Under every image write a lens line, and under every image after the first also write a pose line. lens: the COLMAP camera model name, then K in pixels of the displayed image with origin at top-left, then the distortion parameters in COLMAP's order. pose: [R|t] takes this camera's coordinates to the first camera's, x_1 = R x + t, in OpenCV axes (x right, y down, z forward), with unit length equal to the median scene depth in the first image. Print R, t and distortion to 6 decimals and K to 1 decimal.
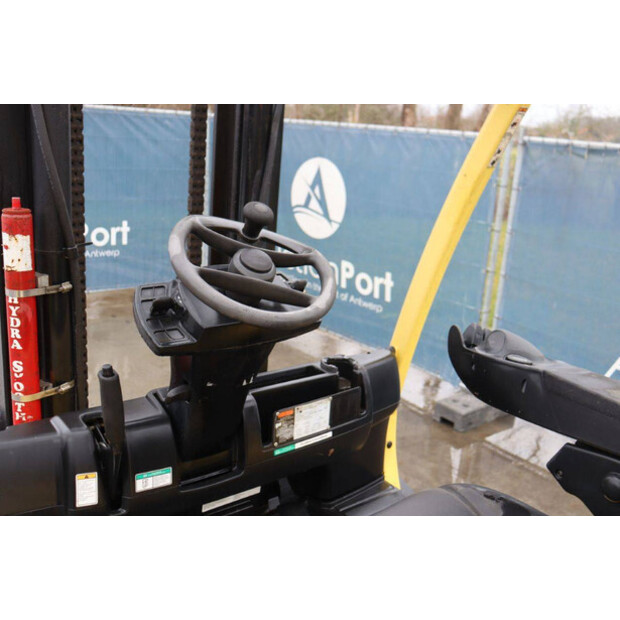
lens RADIAL K [[618.9, 0, 308.4], [0, 618.9, 309.1], [0, 0, 1]] dist [-0.033070, 0.000000]
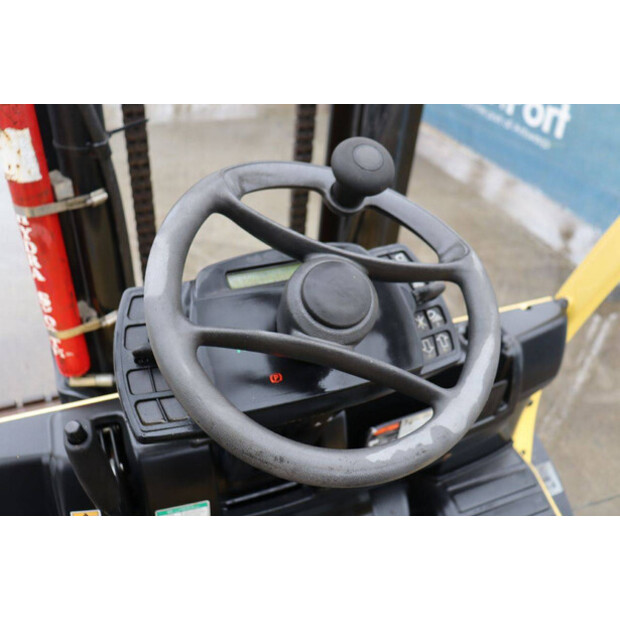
lens RADIAL K [[562.2, 0, 312.9], [0, 562.2, 311.3], [0, 0, 1]] dist [-0.060894, 0.013644]
pose [[0.963850, 0.163966, -0.210019, -0.006311], [-0.078045, 0.927393, 0.365857, -0.169098], [0.254759, -0.336241, 0.906664, 0.456906]]
